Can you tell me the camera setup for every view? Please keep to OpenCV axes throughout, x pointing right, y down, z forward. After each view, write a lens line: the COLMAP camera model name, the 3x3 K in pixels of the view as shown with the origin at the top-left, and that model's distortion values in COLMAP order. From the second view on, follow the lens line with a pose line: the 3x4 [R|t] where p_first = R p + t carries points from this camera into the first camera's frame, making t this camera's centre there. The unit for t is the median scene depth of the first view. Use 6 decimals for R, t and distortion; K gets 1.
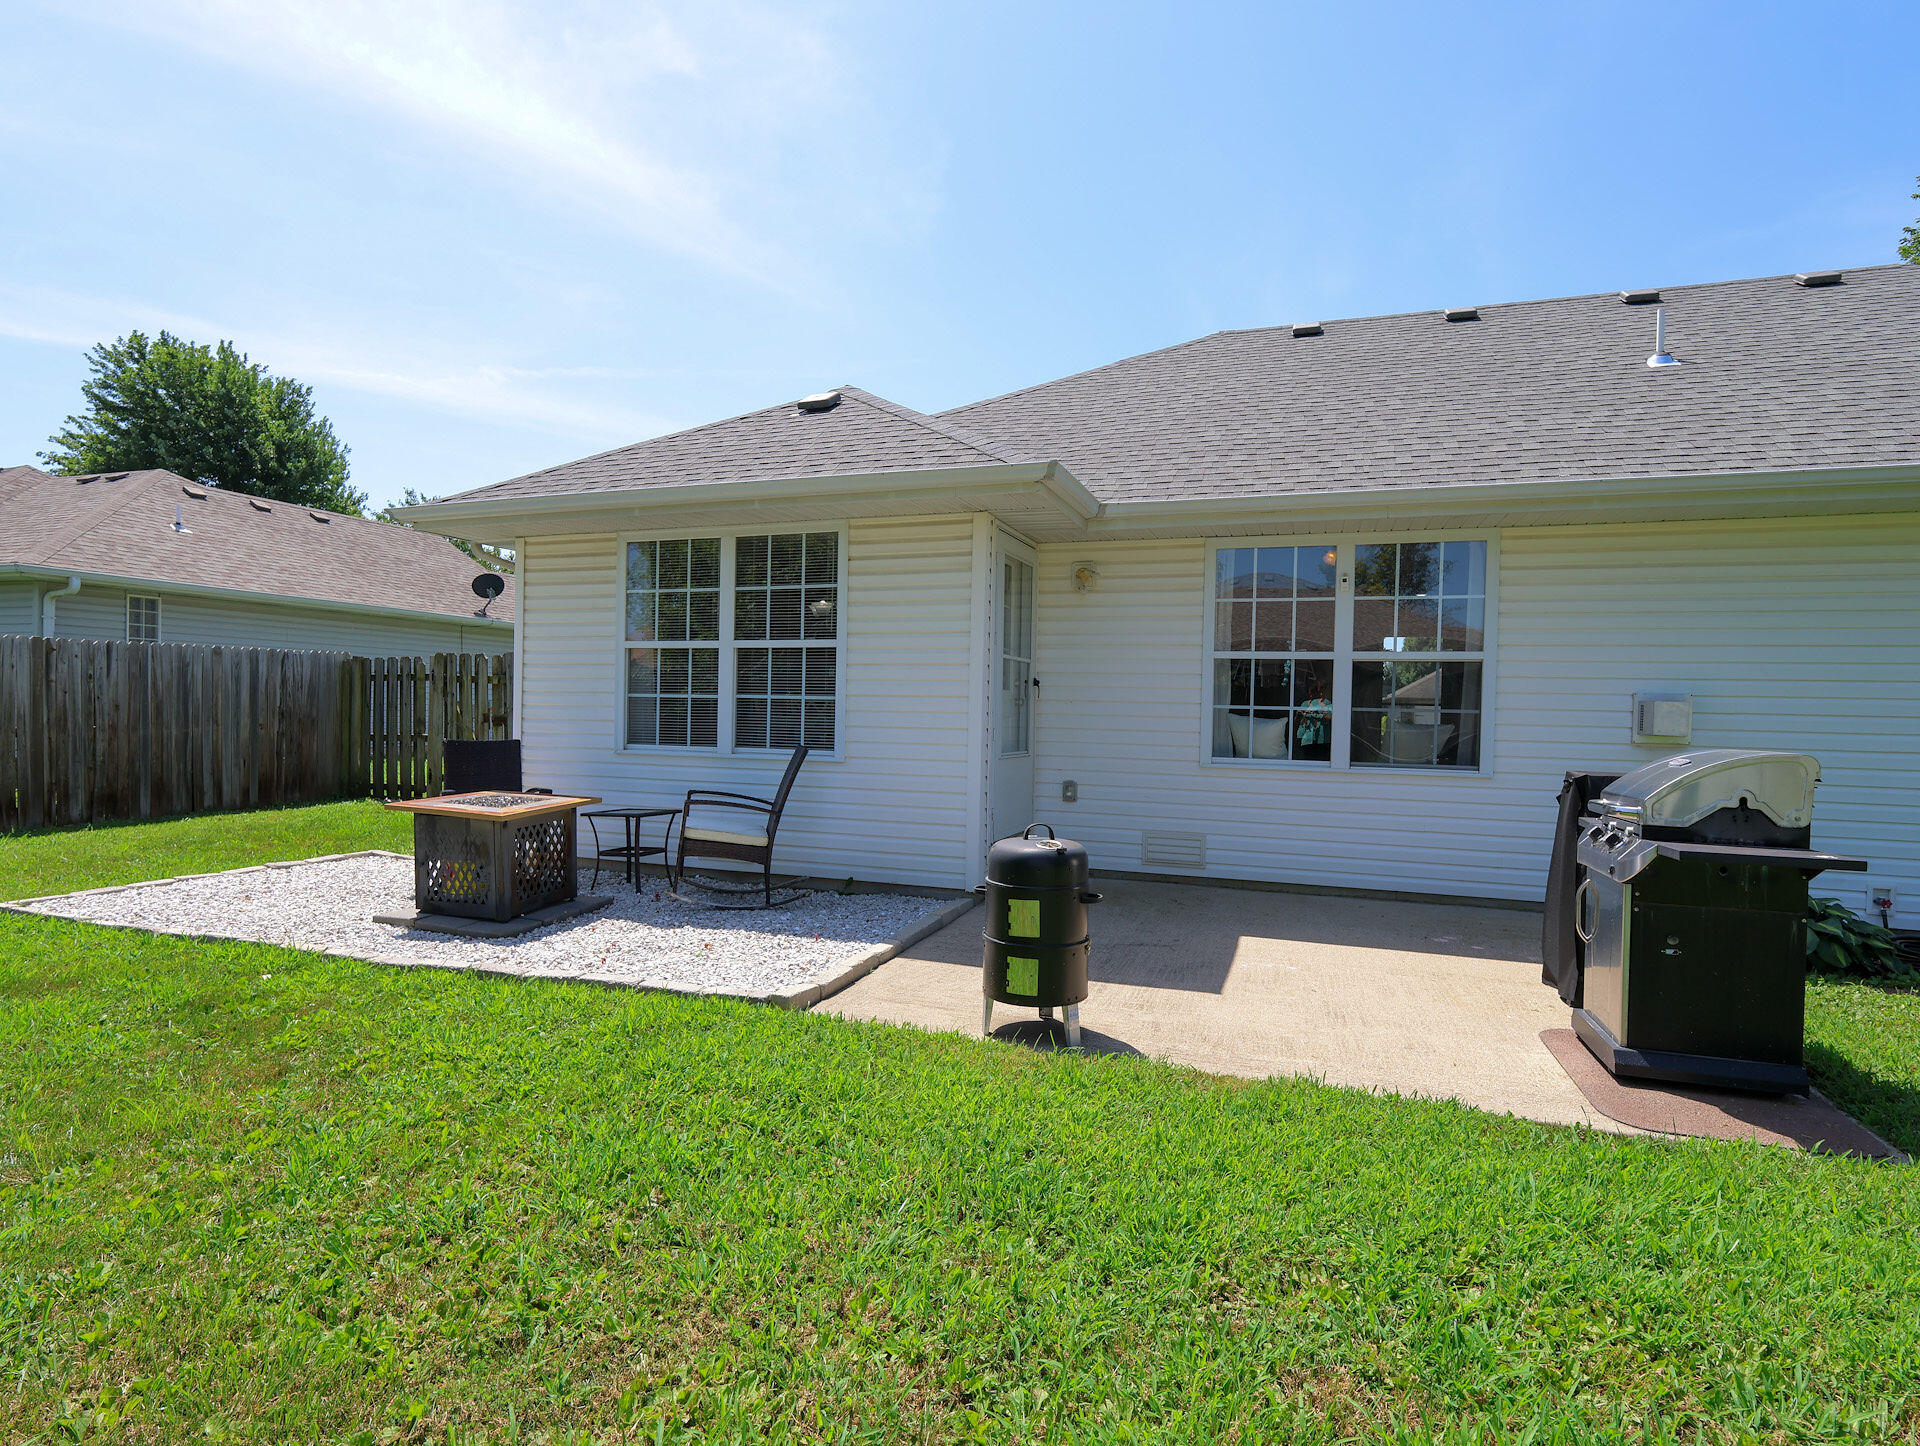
lens RADIAL K [[998.8, 0, 957.4], [0, 998.8, 719.7], [0, 0, 1]] dist [-0.001715, 0.001251]
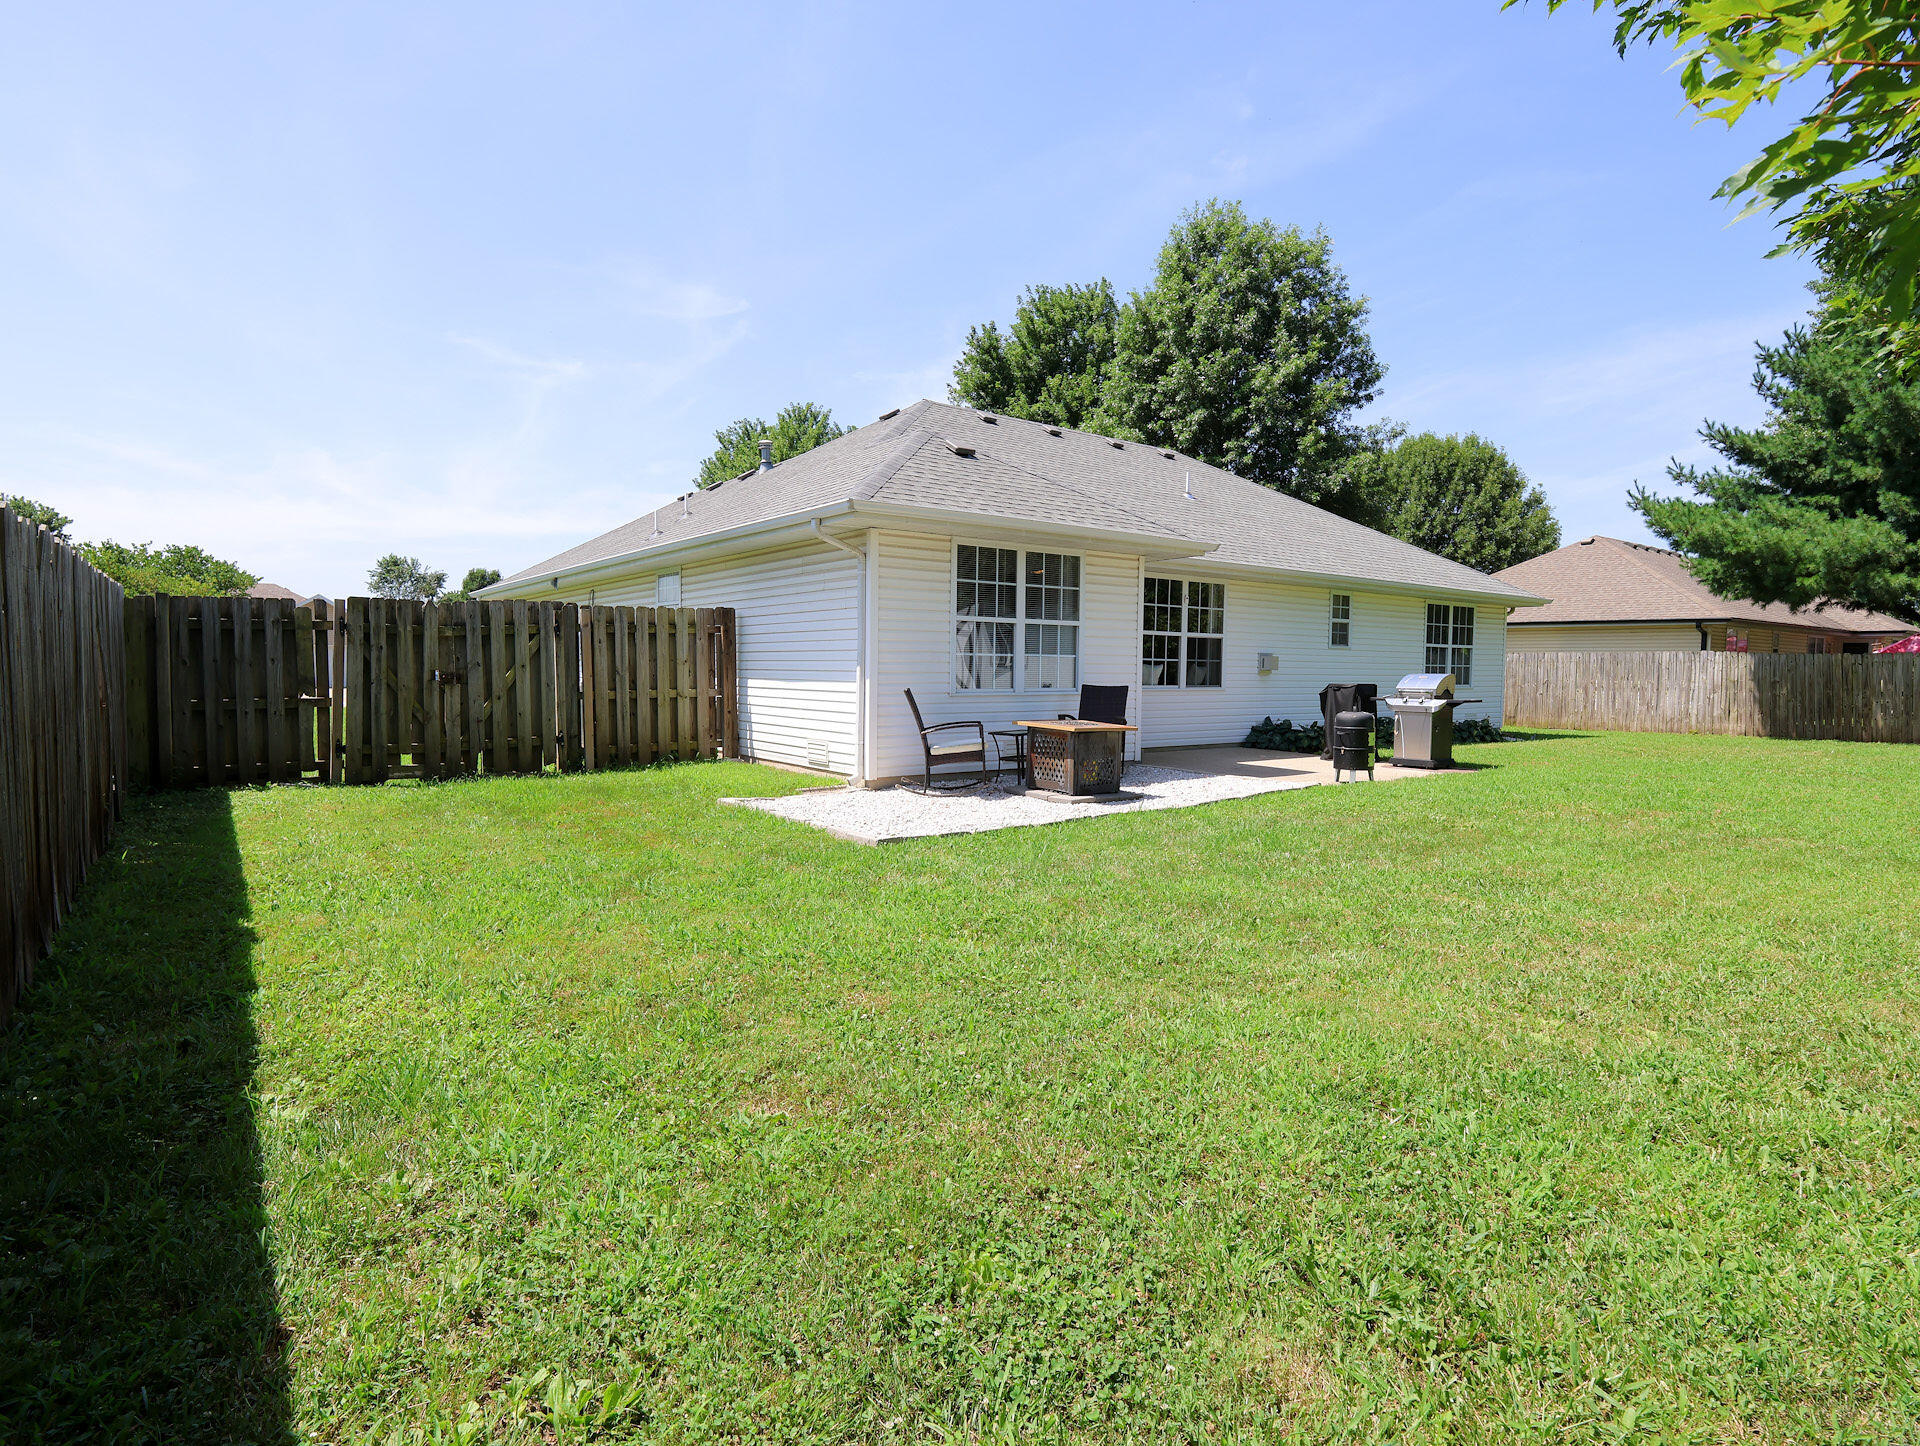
lens RADIAL K [[998.8, 0, 958.1], [0, 998.8, 736.3], [0, 0, 1]] dist [-0.001715, 0.001251]
pose [[0.556262, -0.069422, 0.828102, -1.582609], [0.011910, 0.997068, 0.075587, -0.014529], [-0.830922, -0.032183, 0.555457, 0.211000]]
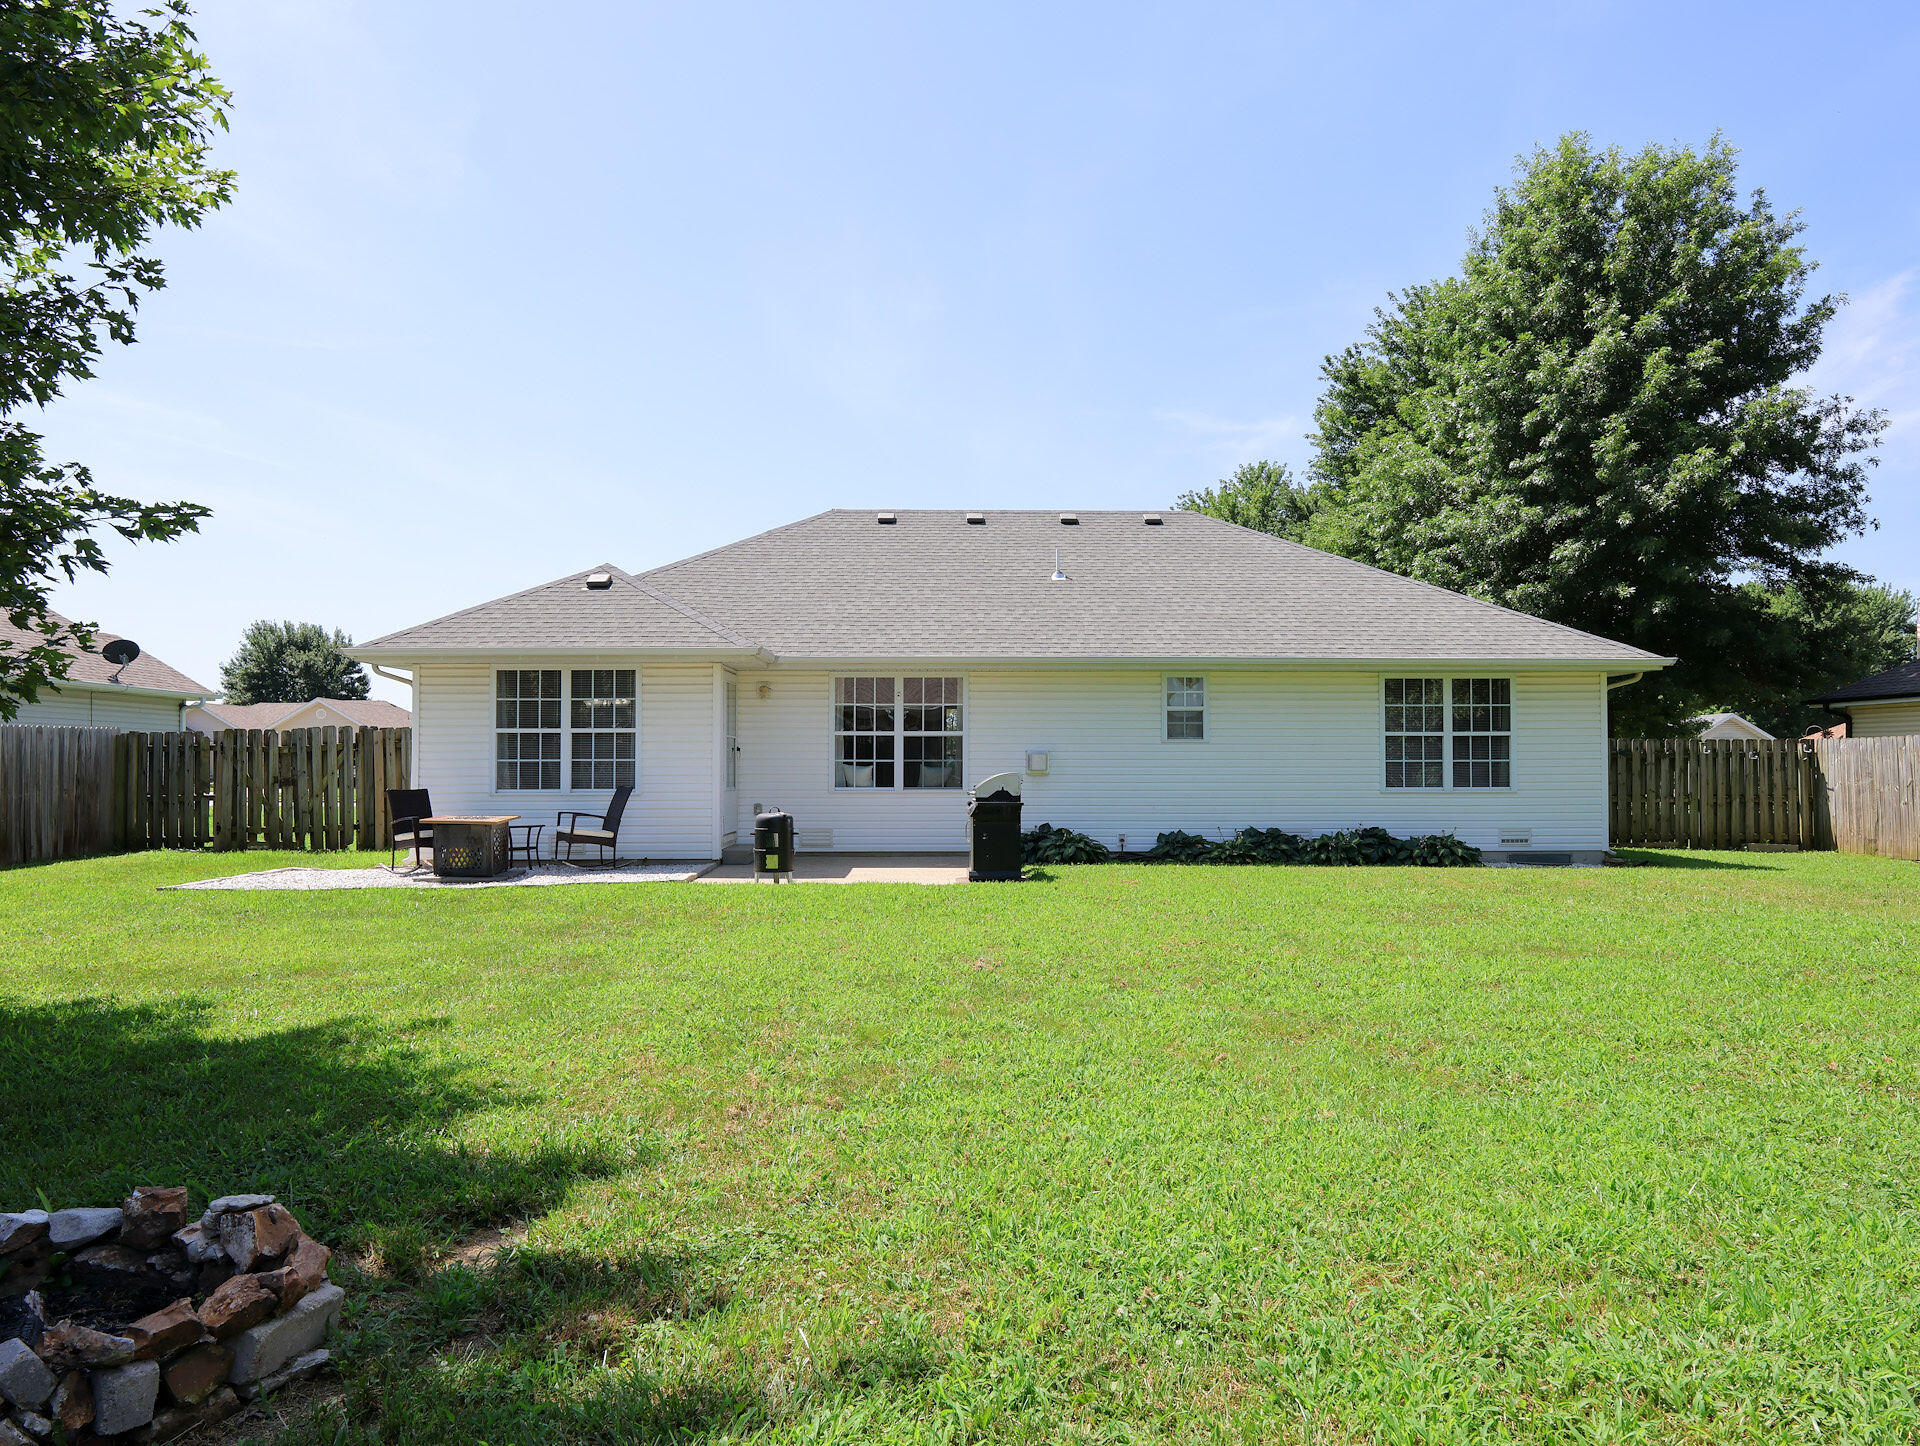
lens RADIAL K [[1186.9, 0, 953.1], [0, 1186.9, 759.1], [0, 0, 1]] dist [-0.028561, -0.002980]
pose [[0.936101, -0.018503, 0.351244, -0.325725], [0.023254, 0.999686, -0.009312, 0.010323], [-0.350962, 0.016885, 0.936238, -1.187919]]
